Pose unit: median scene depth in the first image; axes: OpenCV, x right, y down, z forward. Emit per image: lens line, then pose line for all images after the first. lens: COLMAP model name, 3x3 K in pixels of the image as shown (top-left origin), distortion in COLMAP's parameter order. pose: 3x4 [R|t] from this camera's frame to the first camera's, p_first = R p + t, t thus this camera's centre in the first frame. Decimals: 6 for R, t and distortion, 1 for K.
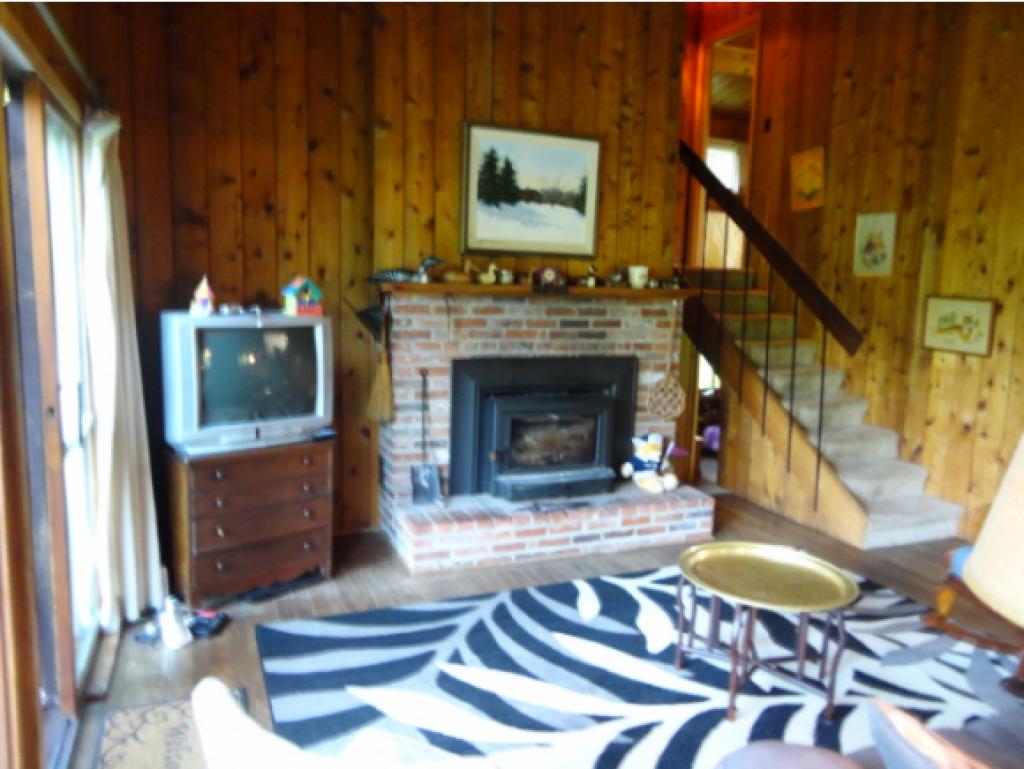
lens RADIAL K [[746.9, 0, 512.1], [0, 746.9, 384.0], [0, 0, 1]] dist [-0.008328, 0.019650]
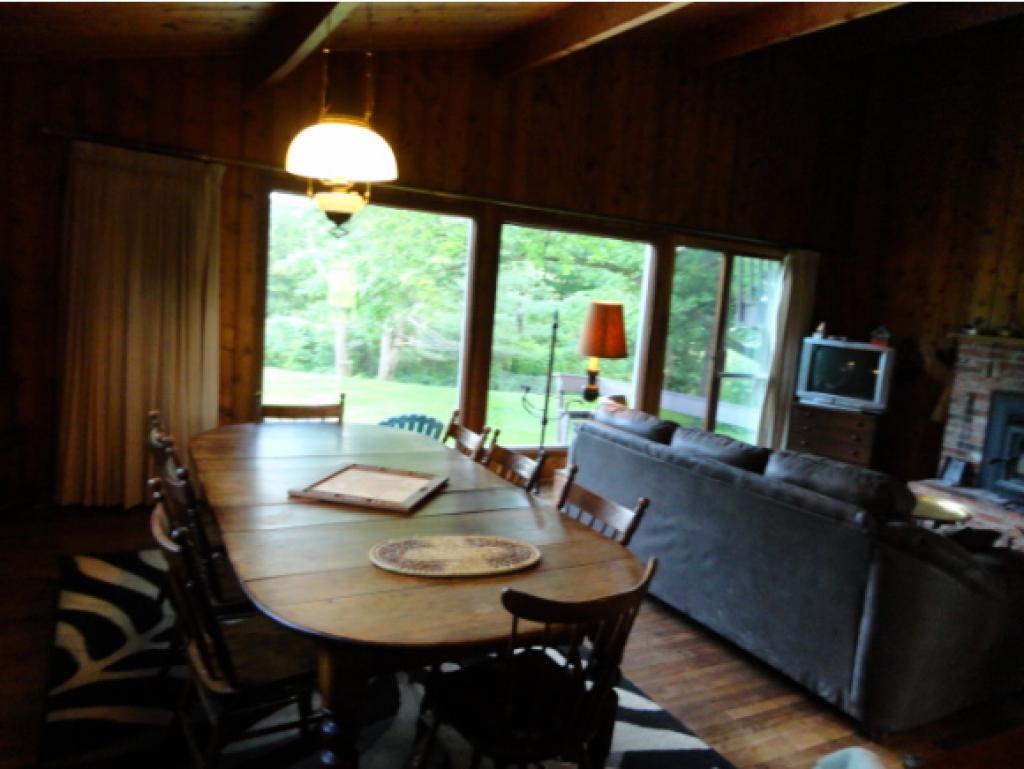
lens RADIAL K [[746.9, 0, 506.2], [0, 746.9, 387.3], [0, 0, 1]] dist [-0.008328, 0.019650]
pose [[0.086697, 0.104190, -0.990771, 1.455253], [-0.213979, 0.973252, 0.083623, 0.047765], [0.972983, 0.204755, 0.106673, -0.056275]]
